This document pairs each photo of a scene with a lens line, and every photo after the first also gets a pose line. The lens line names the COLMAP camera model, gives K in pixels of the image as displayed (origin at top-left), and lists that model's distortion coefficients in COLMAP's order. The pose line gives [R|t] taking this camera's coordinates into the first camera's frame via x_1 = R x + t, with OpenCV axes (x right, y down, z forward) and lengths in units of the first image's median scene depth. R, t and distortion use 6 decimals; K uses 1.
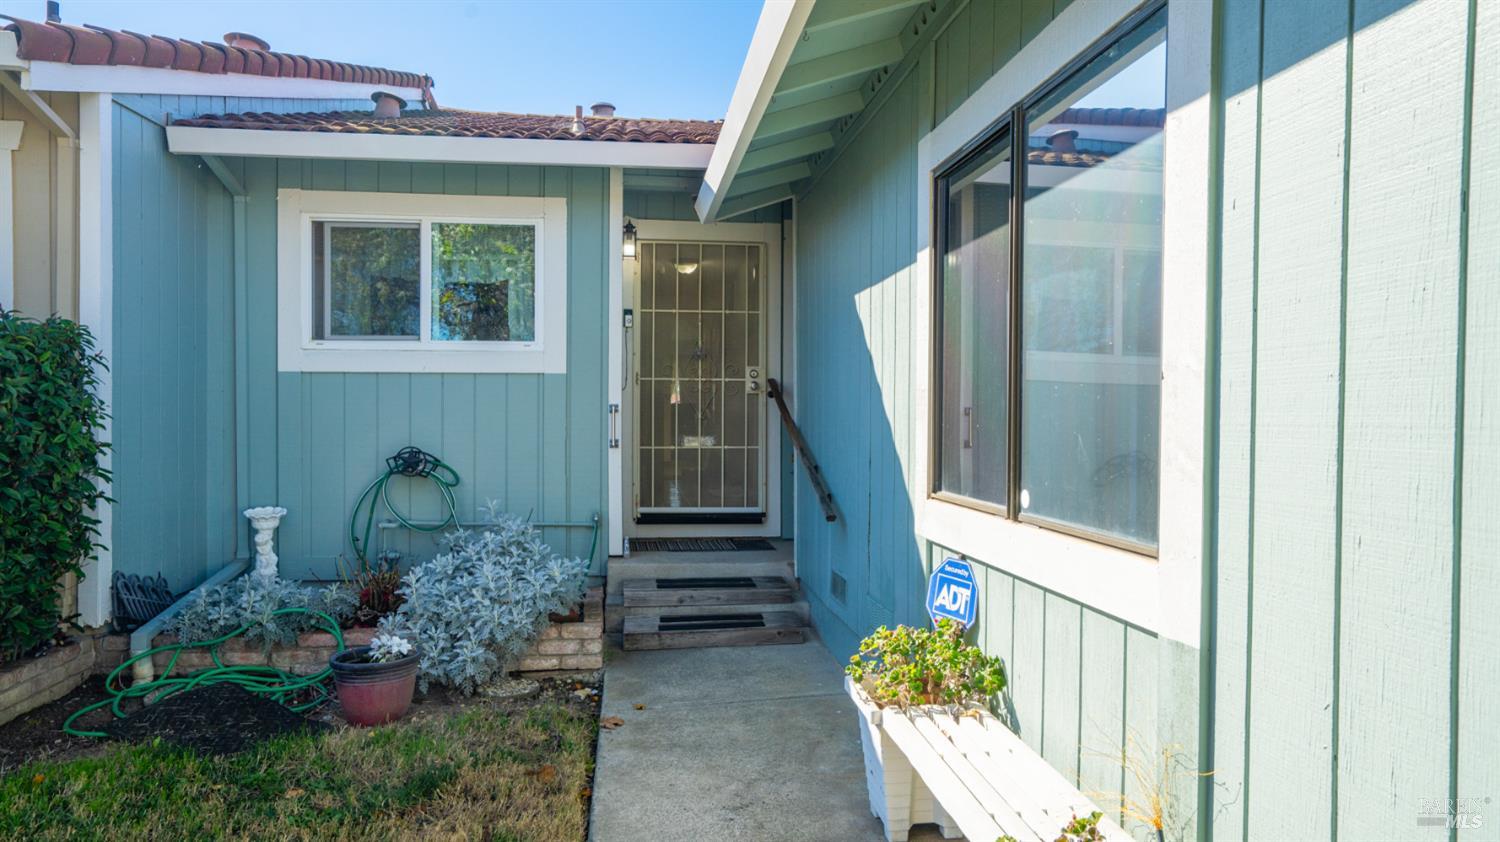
lens RADIAL K [[936.7, 0, 752.2], [0, 936.7, 420.1], [0, 0, 1]] dist [0.007398, 0.001853]
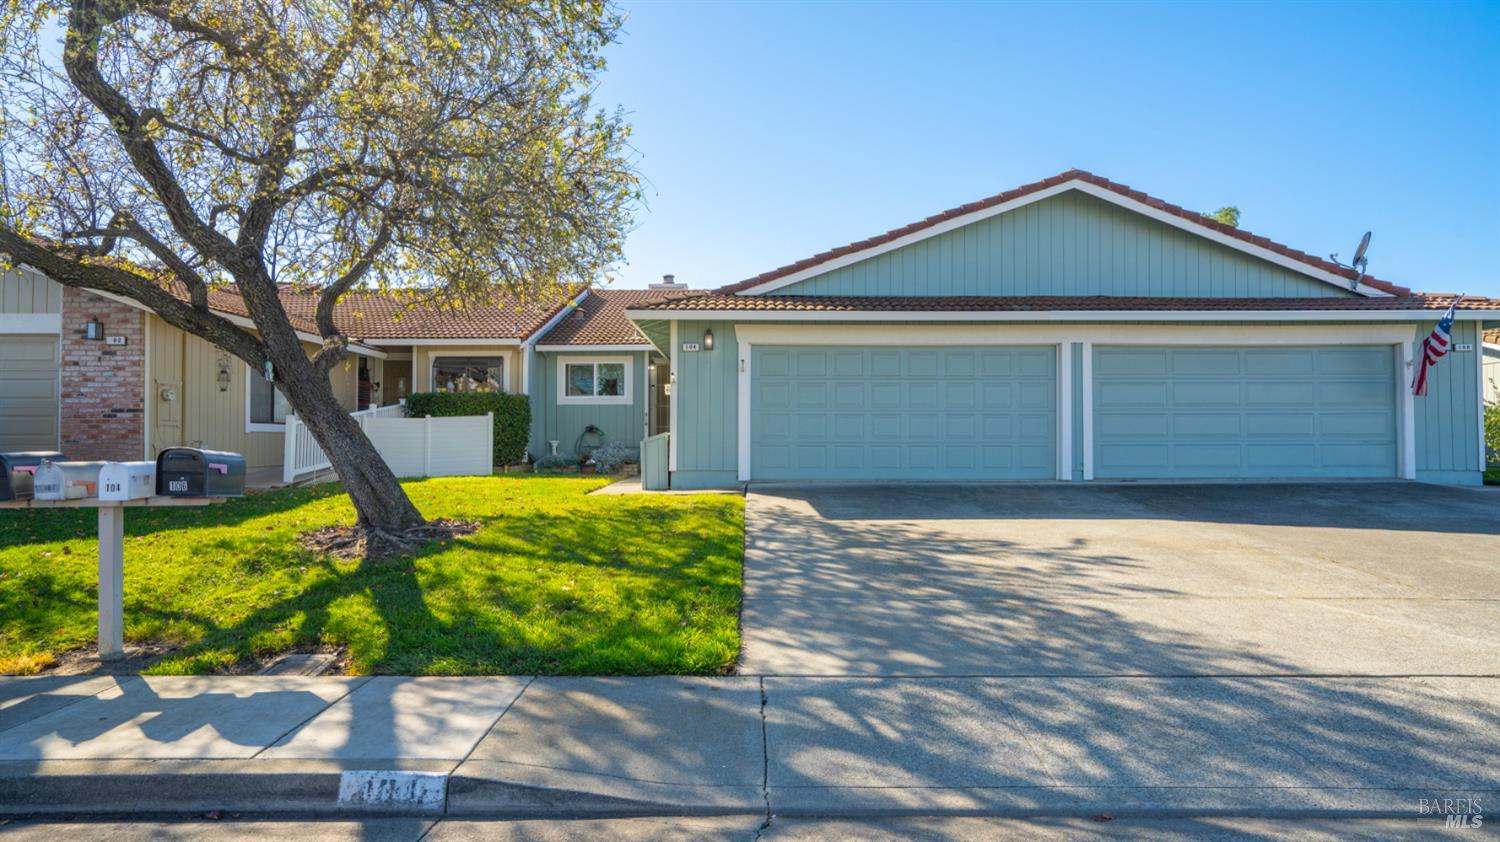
lens RADIAL K [[881.7, 0, 750.4], [0, 881.7, 417.8], [0, 0, 1]] dist [0.007270, 0.001449]
pose [[0.991738, -0.008161, -0.128016, 0.712113], [0.003494, 0.999322, -0.036641, 0.132294], [0.128229, 0.035891, 0.991095, -2.392778]]
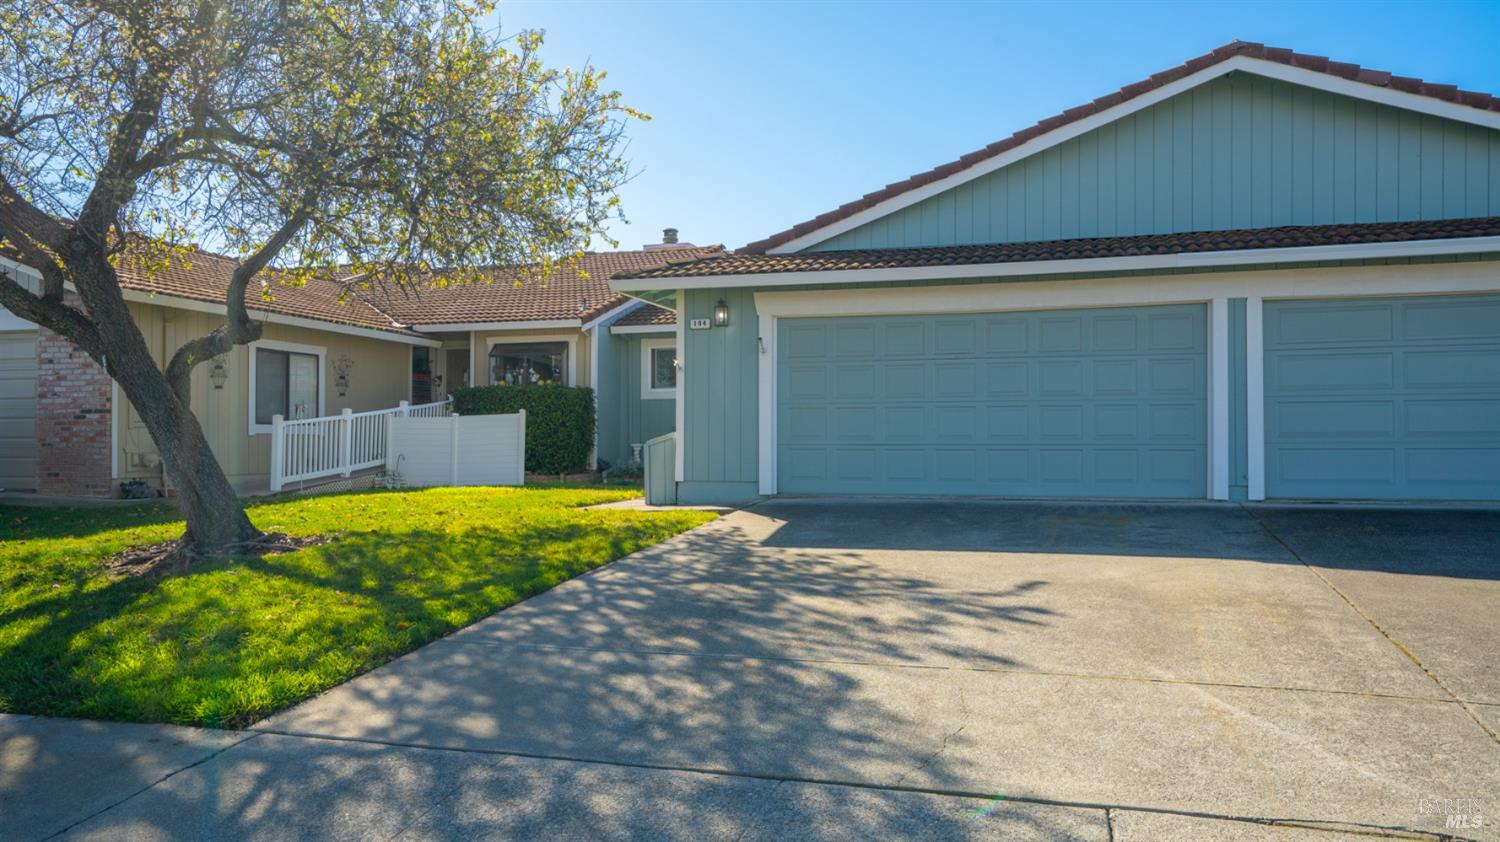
lens RADIAL K [[1141.6, 0, 746.9], [0, 1141.6, 426.7], [0, 0, 1]] dist [0.052518, 0.002580]
pose [[0.912271, -0.012362, -0.409400, 1.317151], [0.001356, 0.999630, -0.027164, 0.137694], [0.409584, 0.024226, 0.911951, -2.223389]]
